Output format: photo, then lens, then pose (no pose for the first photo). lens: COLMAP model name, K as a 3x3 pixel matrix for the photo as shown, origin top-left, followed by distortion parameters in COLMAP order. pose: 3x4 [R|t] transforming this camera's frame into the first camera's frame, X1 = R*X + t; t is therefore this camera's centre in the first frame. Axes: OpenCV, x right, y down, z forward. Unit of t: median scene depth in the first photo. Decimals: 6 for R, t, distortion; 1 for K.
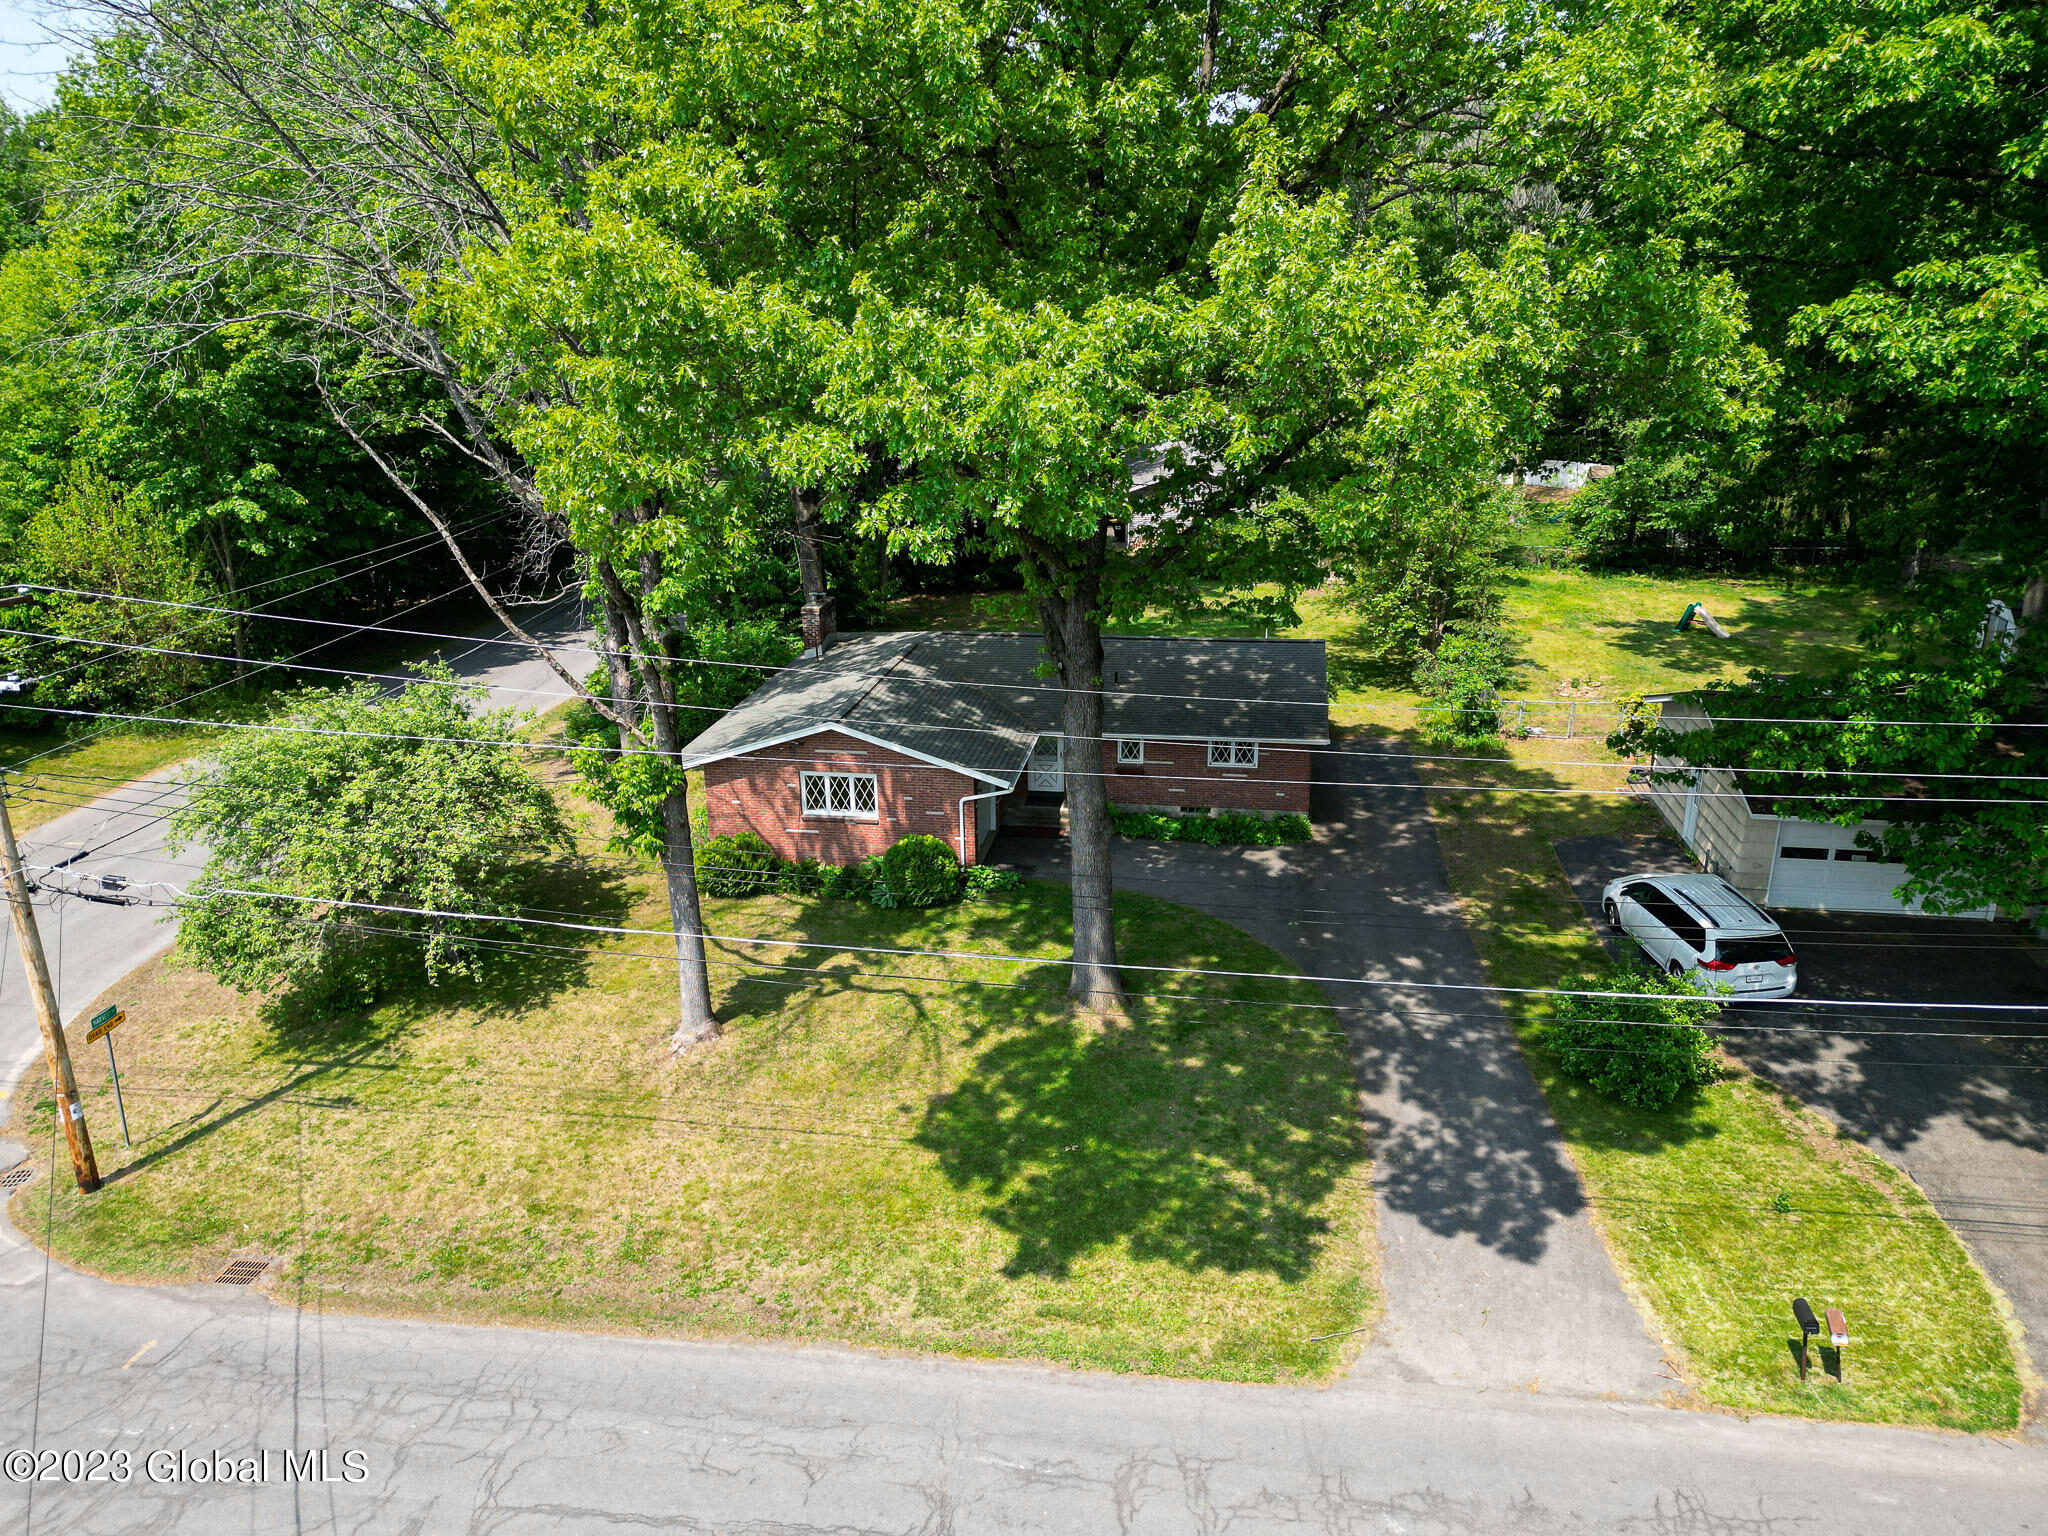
lens RADIAL K [[1429.6, 0, 1024.0], [0, 1429.6, 768.0], [0, 0, 1]] dist [0.059984, -0.001965]
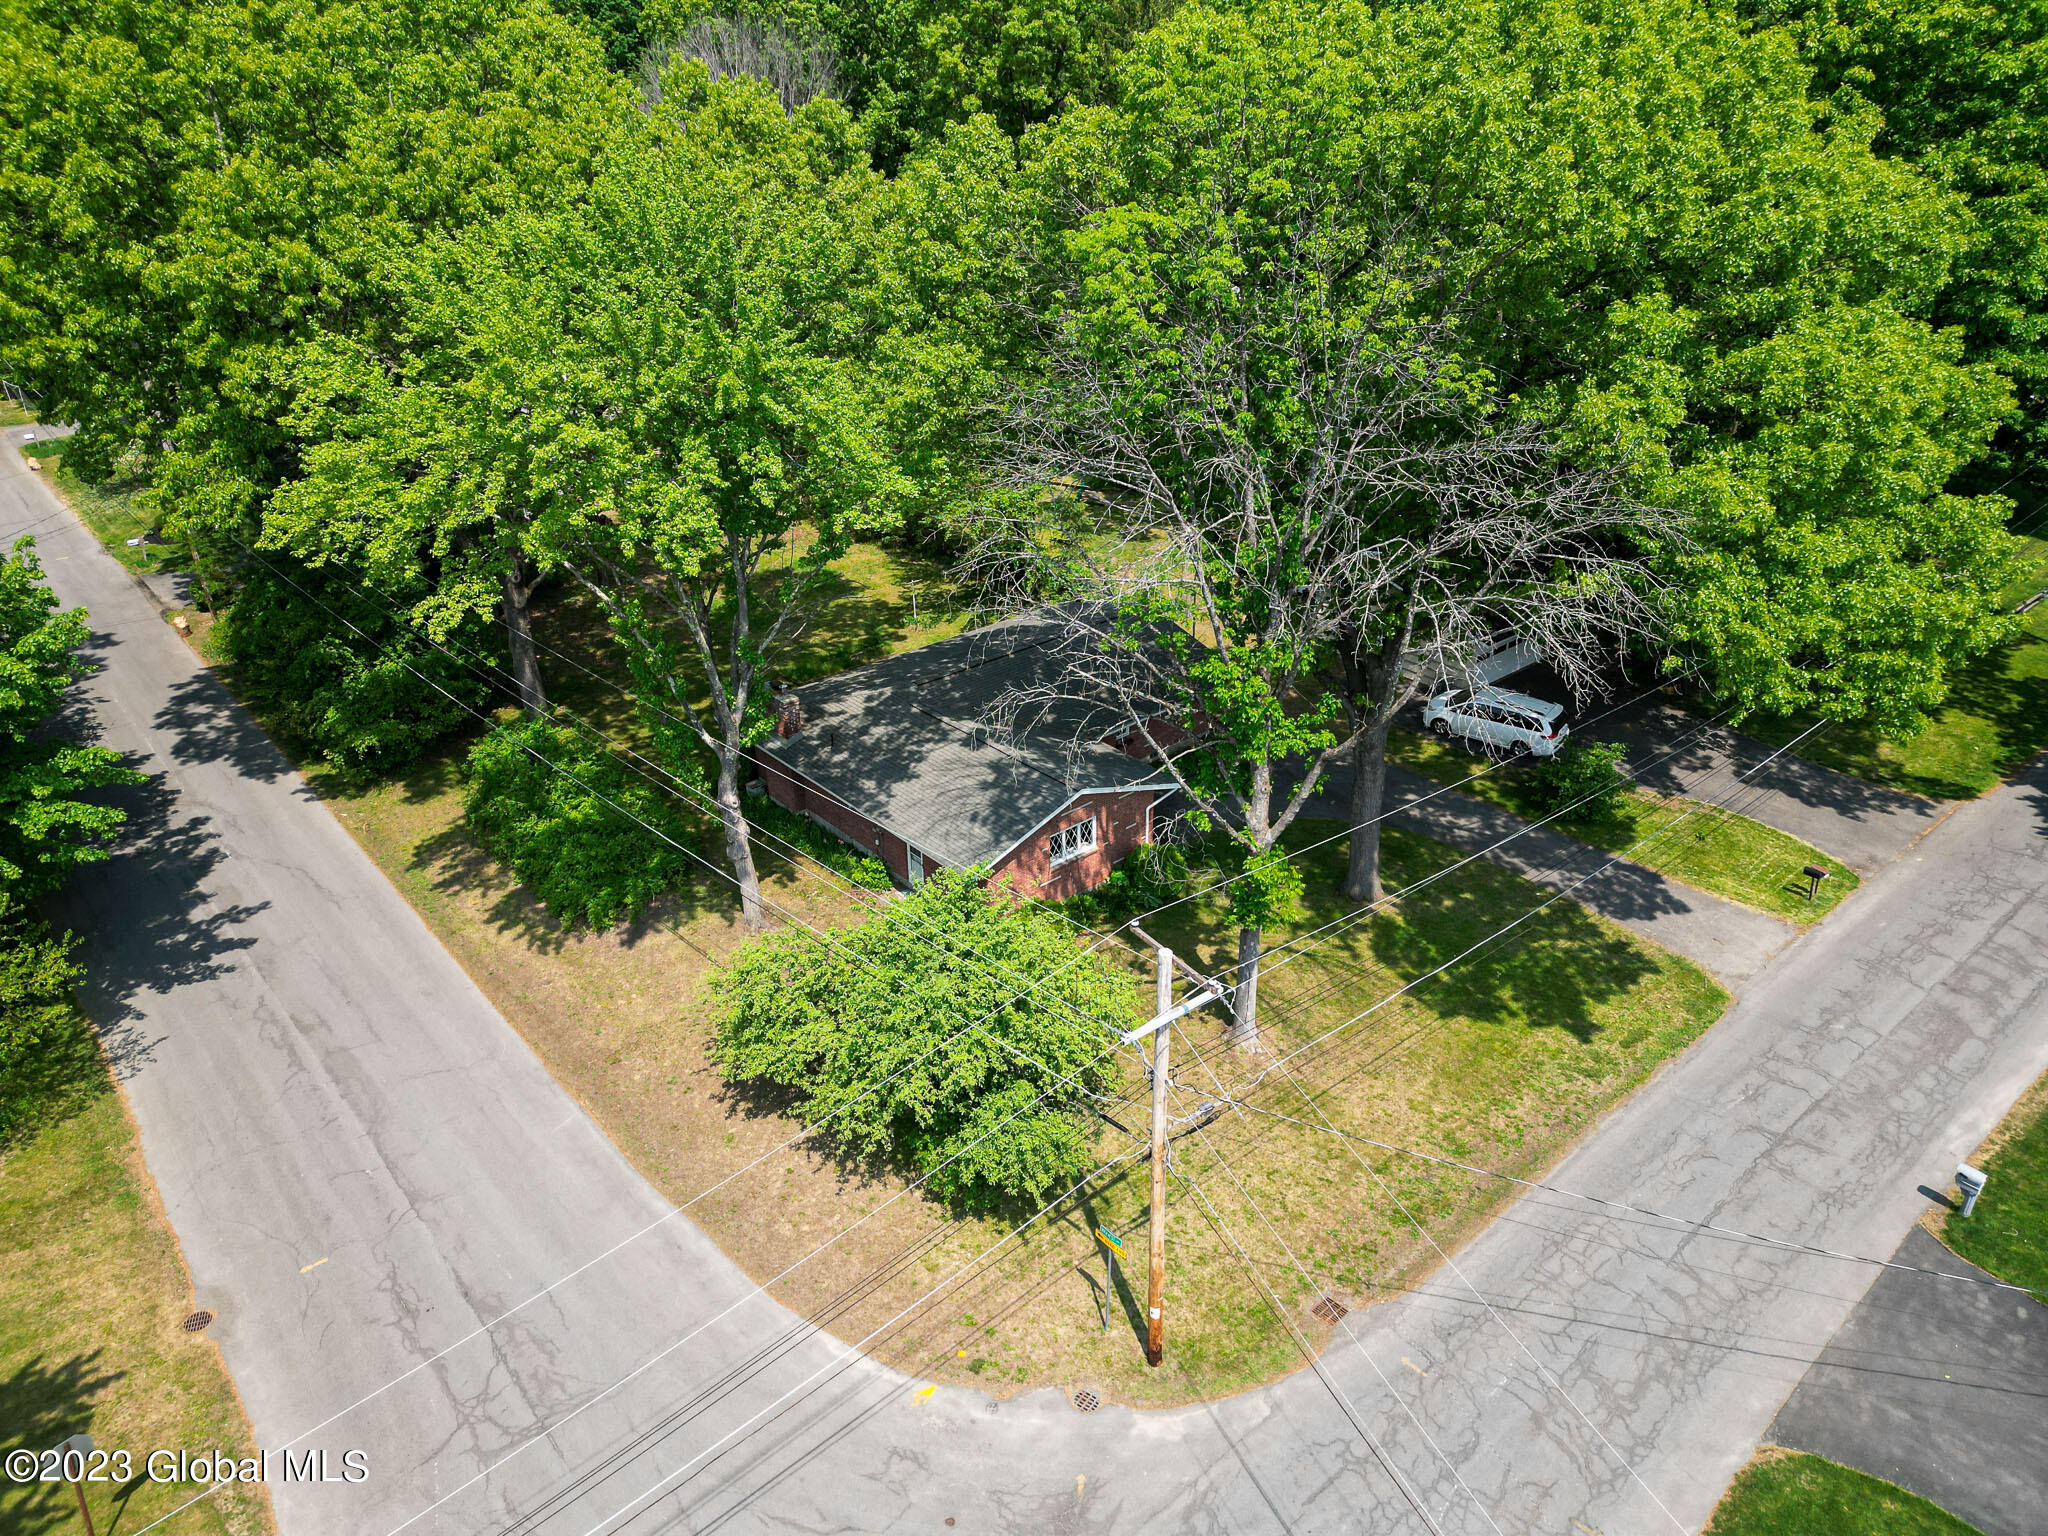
lens RADIAL K [[1429.6, 0, 1024.0], [0, 1429.6, 768.0], [0, 0, 1]] dist [0.059984, -0.001965]
pose [[0.643088, -0.354489, 0.678805, -1.511293], [0.238381, 0.935034, 0.262460, -0.583166], [-0.727745, -0.006971, 0.685812, 0.281088]]
